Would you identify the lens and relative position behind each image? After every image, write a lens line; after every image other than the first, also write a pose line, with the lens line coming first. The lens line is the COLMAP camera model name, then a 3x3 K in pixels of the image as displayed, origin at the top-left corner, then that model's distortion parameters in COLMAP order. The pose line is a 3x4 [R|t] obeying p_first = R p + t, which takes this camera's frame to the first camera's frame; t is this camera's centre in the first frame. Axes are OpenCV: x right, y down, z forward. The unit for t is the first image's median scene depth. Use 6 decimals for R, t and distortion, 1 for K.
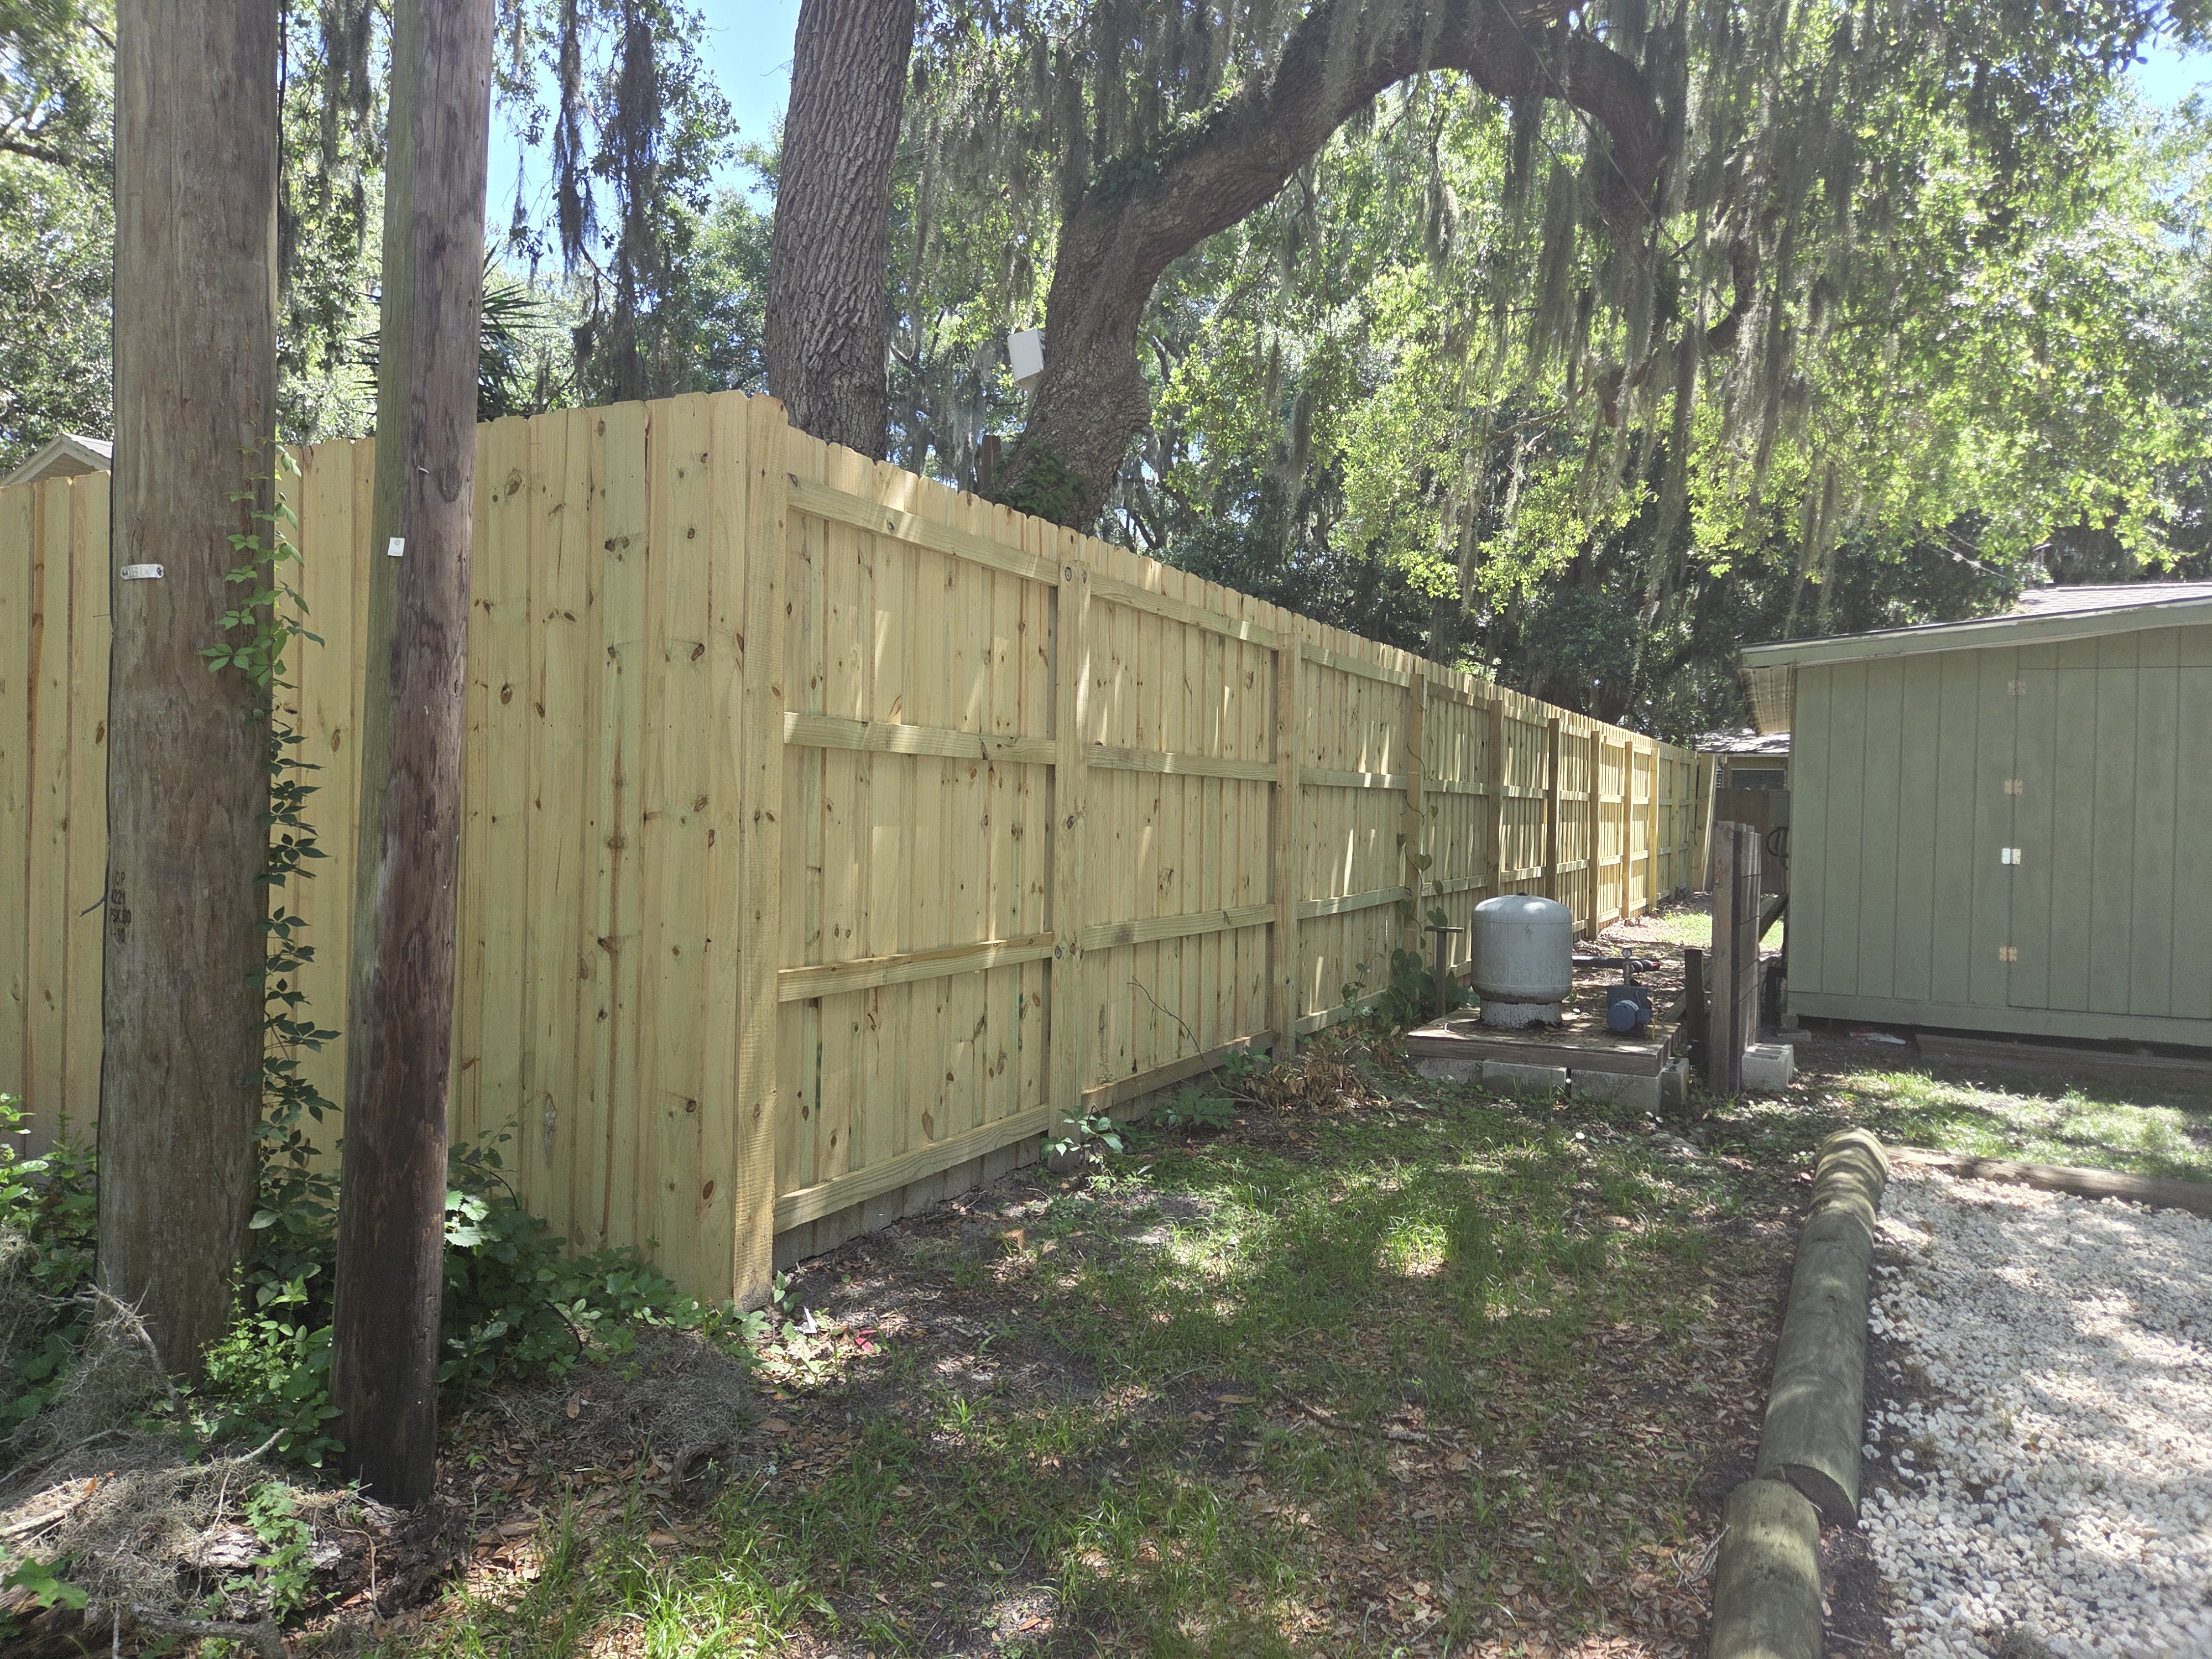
lens RADIAL K [[882.7, 0, 1106.0], [0, 882.7, 829.5], [0, 0, 1]] dist [0.015860, -0.000029]
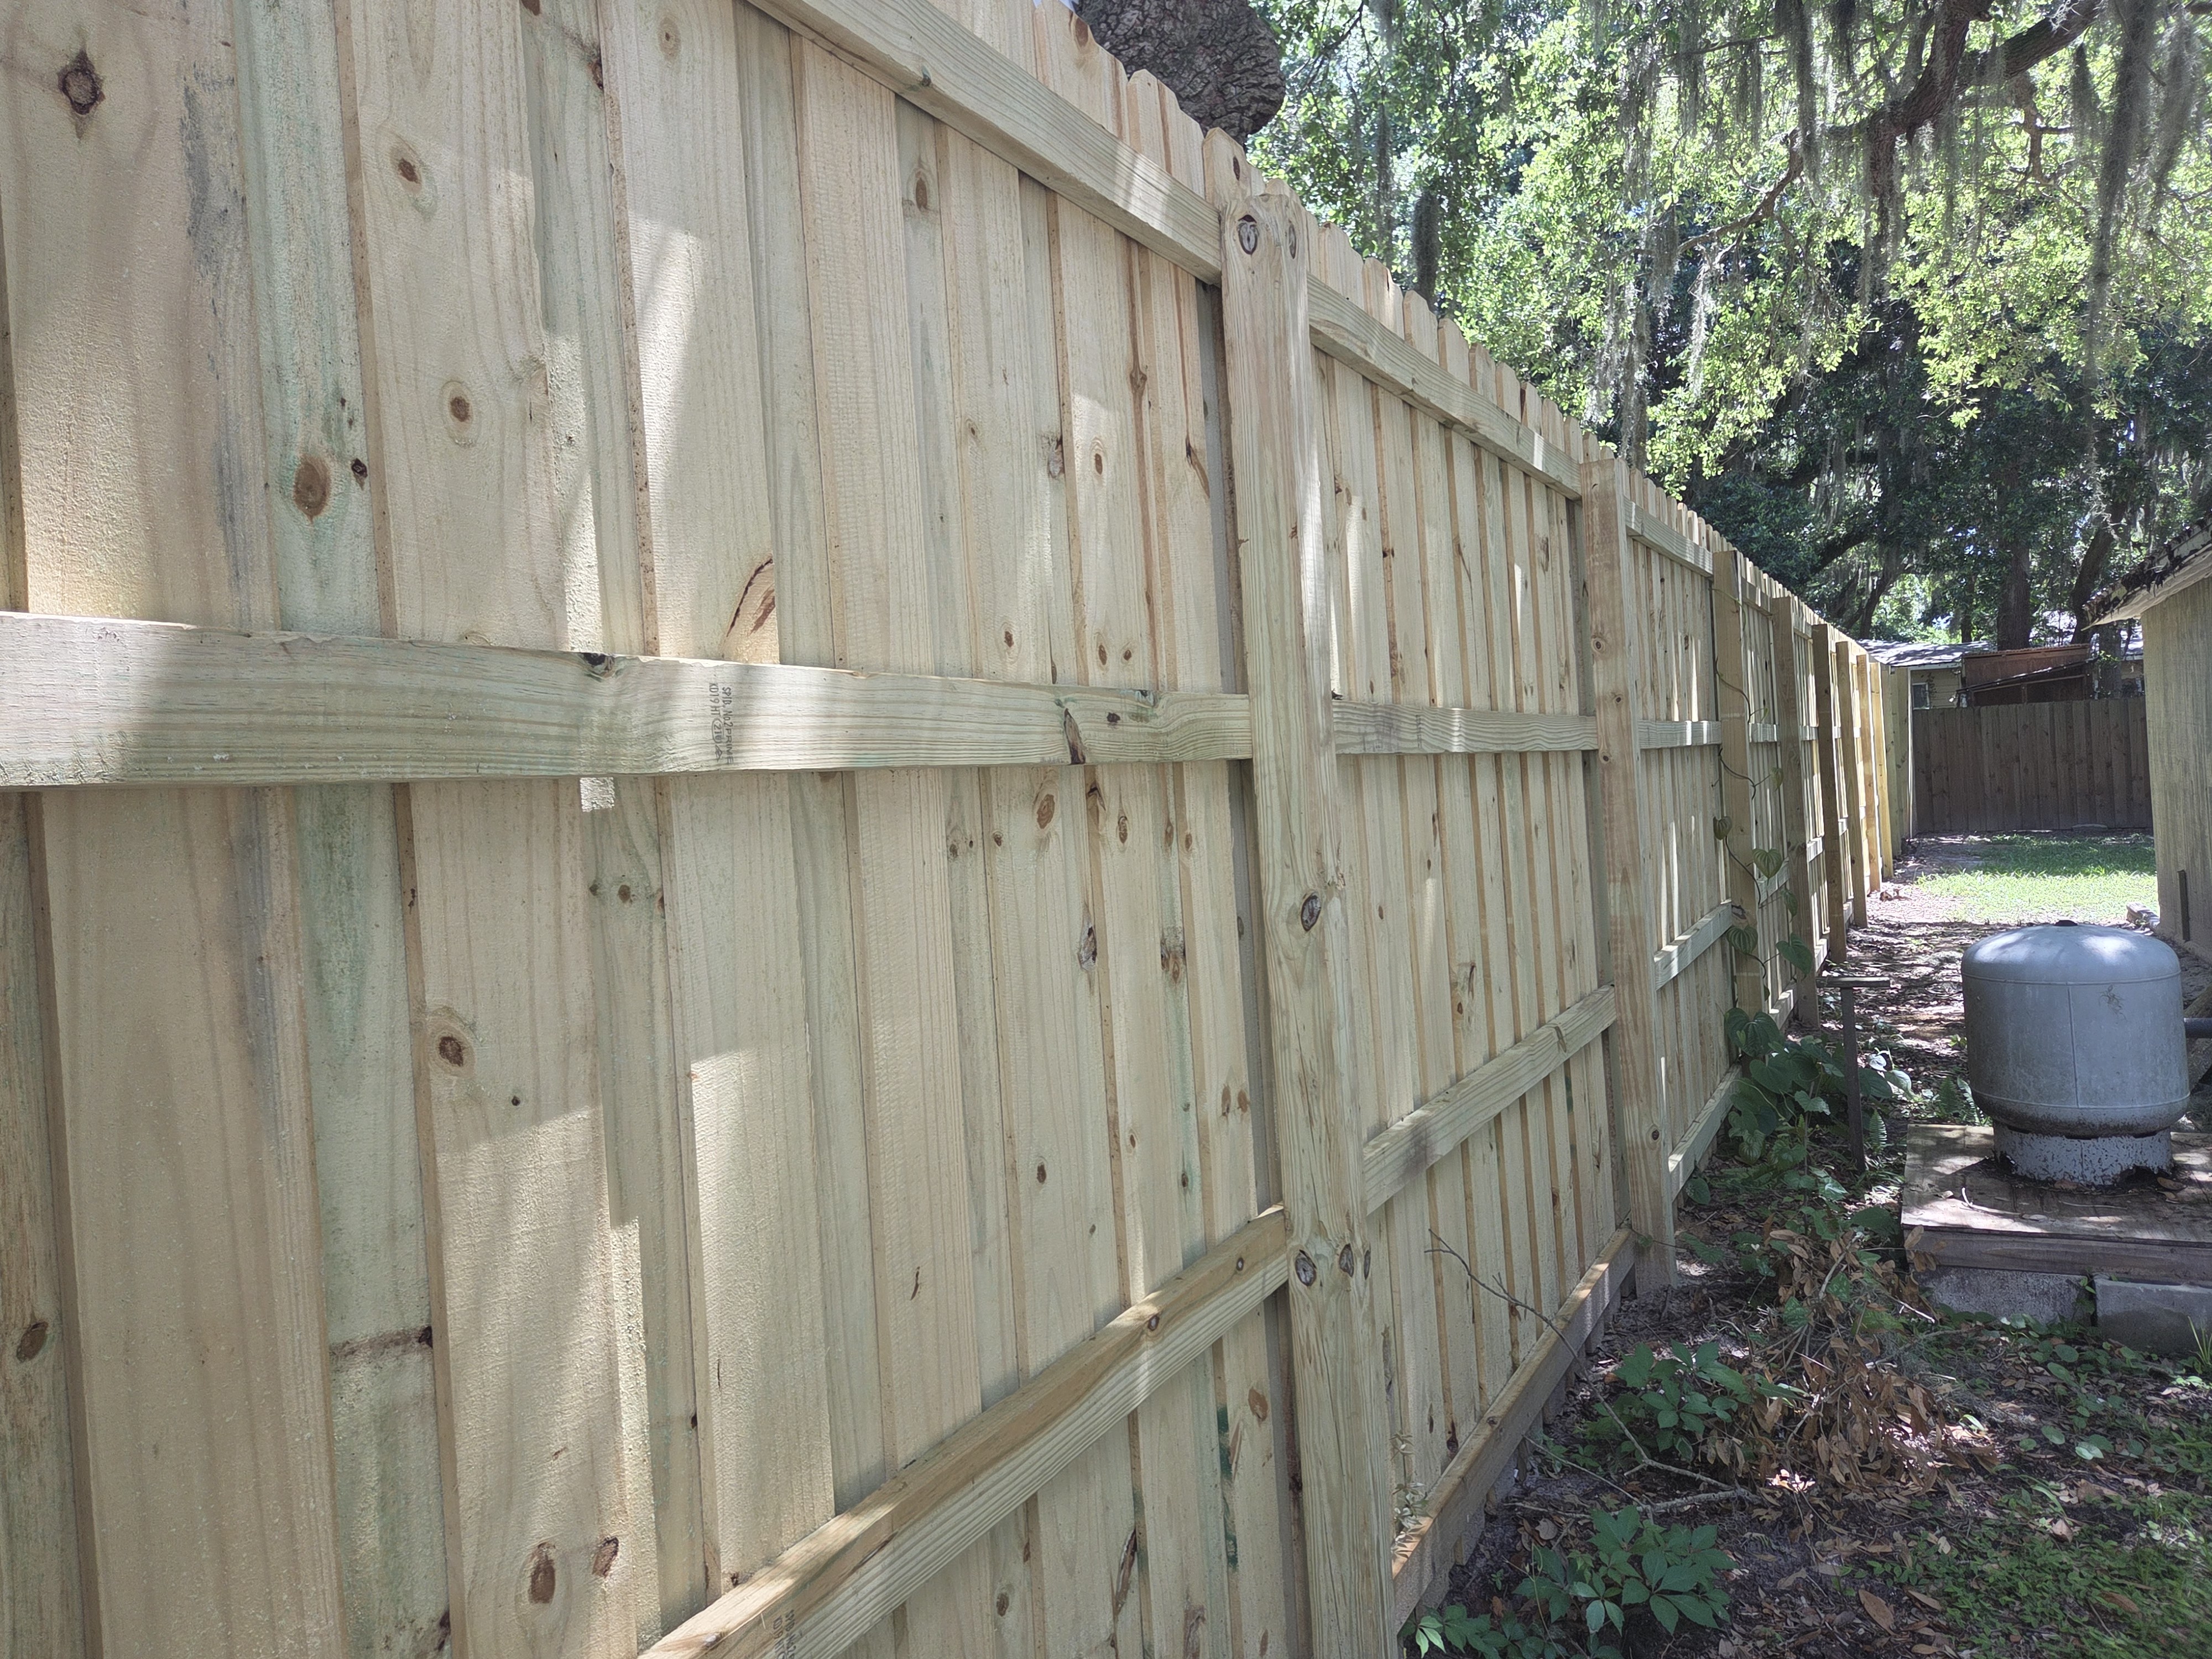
lens RADIAL K [[918.2, 0, 1102.7], [0, 918.2, 817.5], [0, 0, 1]] dist [0.010776, -0.008956]
pose [[0.995878, -0.082674, -0.037311, -0.107932], [0.082853, 0.996556, 0.003289, -0.055608], [0.036910, -0.006367, 0.999298, 0.614427]]
